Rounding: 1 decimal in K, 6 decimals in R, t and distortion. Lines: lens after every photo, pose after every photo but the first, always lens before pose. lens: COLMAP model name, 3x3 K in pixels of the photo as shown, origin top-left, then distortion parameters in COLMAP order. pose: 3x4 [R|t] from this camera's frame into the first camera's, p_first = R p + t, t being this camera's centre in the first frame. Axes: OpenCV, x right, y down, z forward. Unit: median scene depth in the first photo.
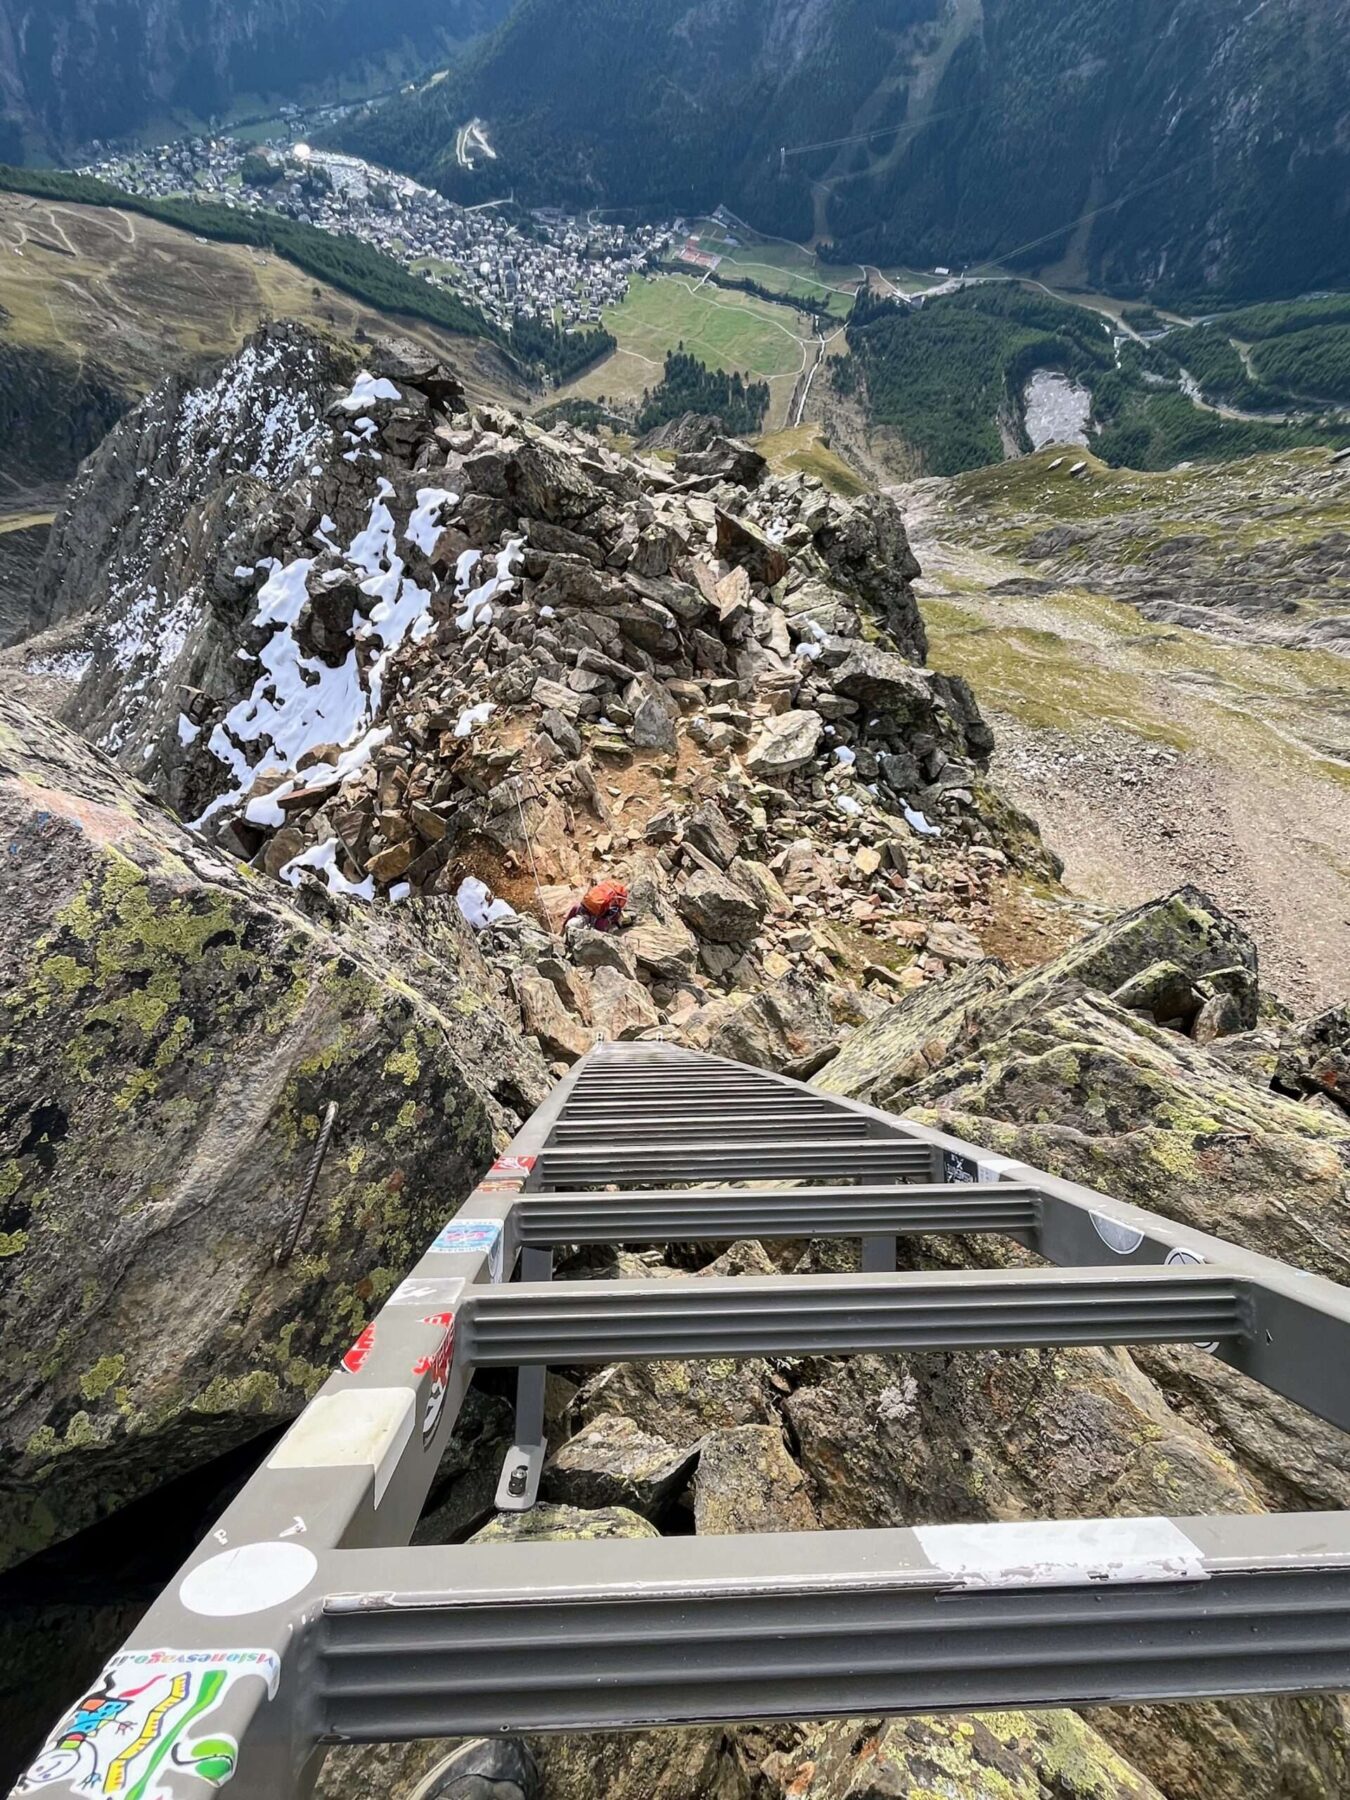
lens RADIAL K [[982.4, 0, 689.1], [0, 982.4, 924.9], [0, 0, 1]] dist [-0.007762, 0.000515]
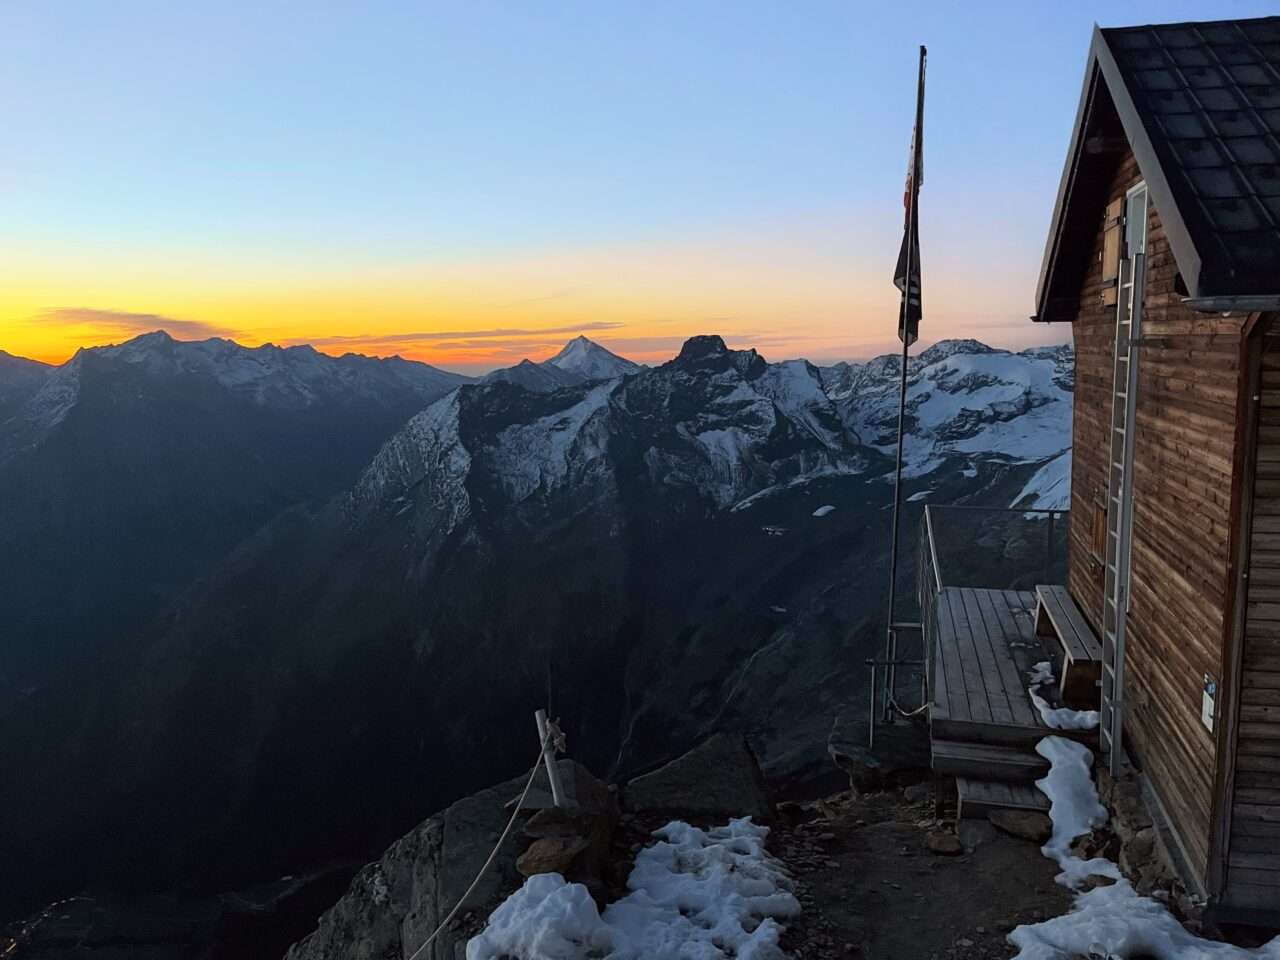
lens RADIAL K [[962.8, 0, 651.4], [0, 962.8, 478.9], [0, 0, 1]] dist [0.066210, -0.092056]
pose [[0.841885, -0.105652, 0.529214, 0.041325], [0.484784, 0.578904, -0.655633, 0.093842], [-0.237095, 0.808522, 0.538589, -0.217989]]
